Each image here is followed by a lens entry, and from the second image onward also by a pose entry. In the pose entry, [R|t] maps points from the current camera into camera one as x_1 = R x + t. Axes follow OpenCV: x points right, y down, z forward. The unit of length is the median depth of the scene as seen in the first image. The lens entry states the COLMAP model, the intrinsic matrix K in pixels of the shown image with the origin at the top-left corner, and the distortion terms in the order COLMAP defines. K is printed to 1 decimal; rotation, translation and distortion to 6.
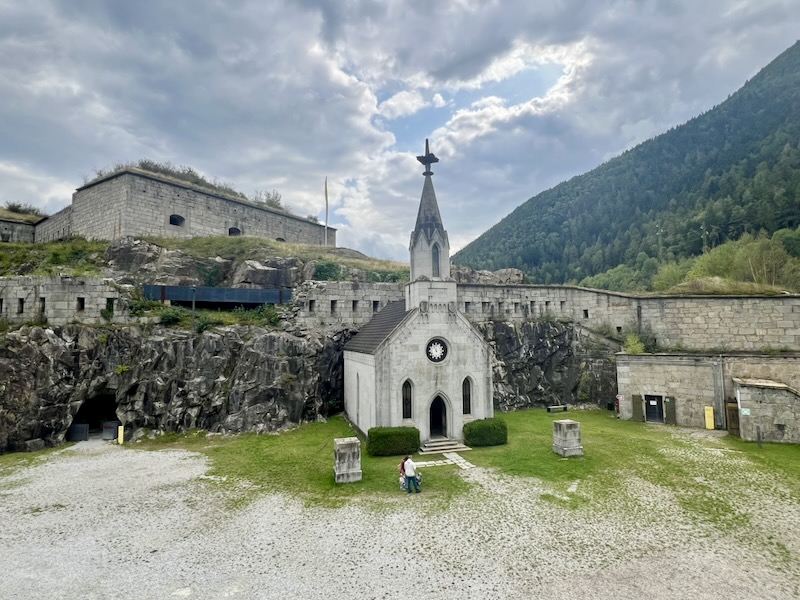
lens RADIAL K [[422.9, 0, 400.2], [0, 422.9, 297.6], [0, 0, 1]] dist [-0.001107, -0.001433]
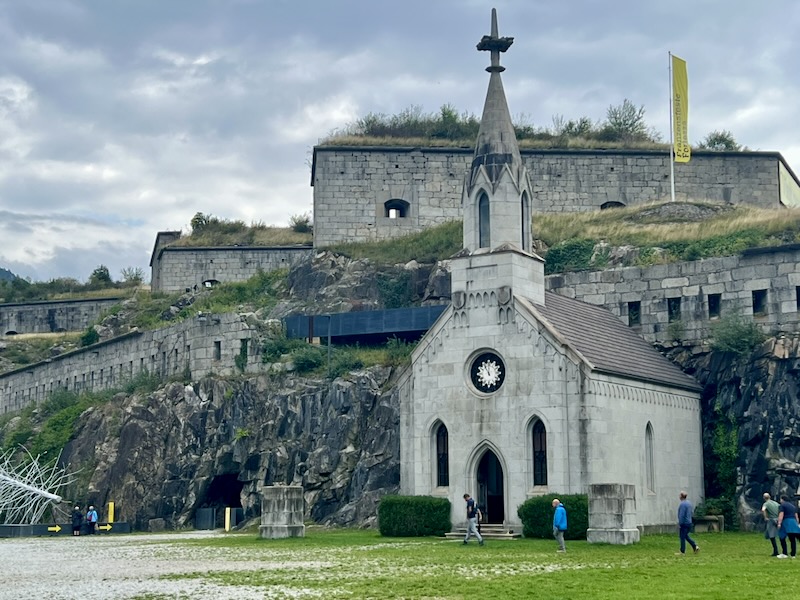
lens RADIAL K [[1262.0, 0, 399.0], [0, 1262.0, 299.7], [0, 0, 1]] dist [0.191049, 0.000000]
pose [[0.637713, -0.111029, -0.762230, 1.177189], [0.063365, 0.993765, -0.091741, 0.155036], [0.767664, 0.010206, 0.640772, -0.184094]]
